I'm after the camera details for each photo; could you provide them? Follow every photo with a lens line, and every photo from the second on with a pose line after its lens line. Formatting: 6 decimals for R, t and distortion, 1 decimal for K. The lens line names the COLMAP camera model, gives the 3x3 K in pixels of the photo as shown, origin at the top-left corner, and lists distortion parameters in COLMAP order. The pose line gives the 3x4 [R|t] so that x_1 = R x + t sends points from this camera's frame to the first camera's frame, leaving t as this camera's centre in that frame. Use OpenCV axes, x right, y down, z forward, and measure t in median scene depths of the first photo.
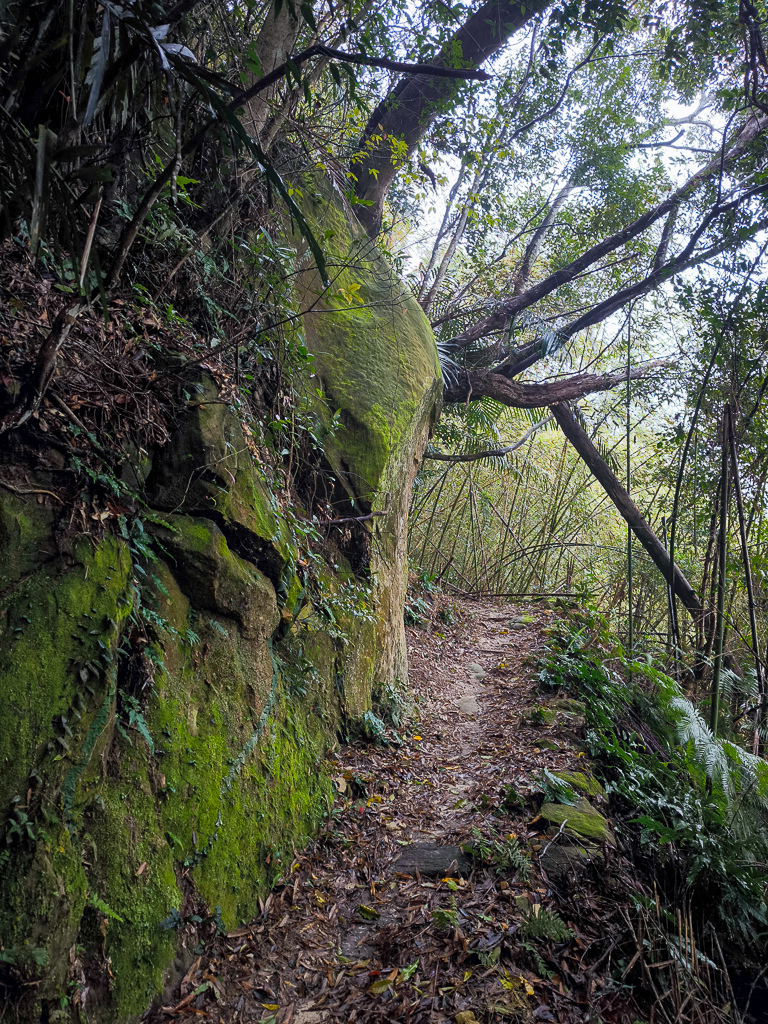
lens RADIAL K [[733.0, 0, 384.9], [0, 733.0, 513.6], [0, 0, 1]] dist [0.000666, -0.003491]
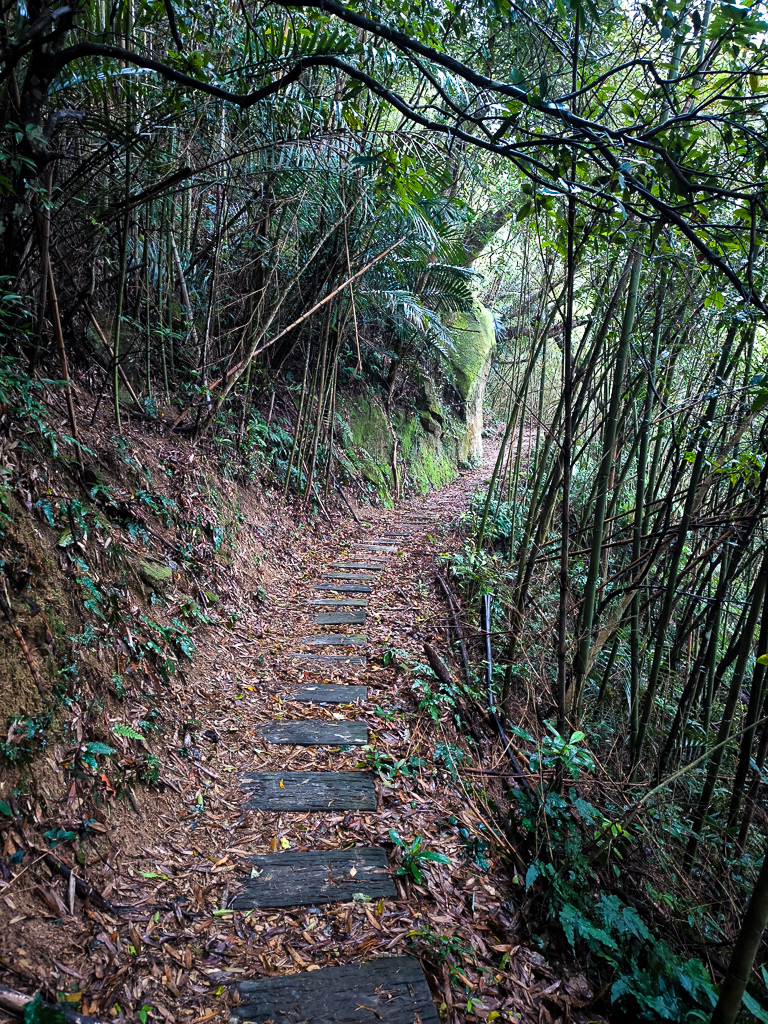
lens RADIAL K [[733.0, 0, 385.9], [0, 733.0, 512.2], [0, 0, 1]] dist [0.000666, -0.003491]
pose [[0.984878, -0.005985, -0.173145, 0.235167], [0.043683, 0.975691, 0.214754, -0.290704], [0.167651, -0.219070, 0.961198, -2.832688]]
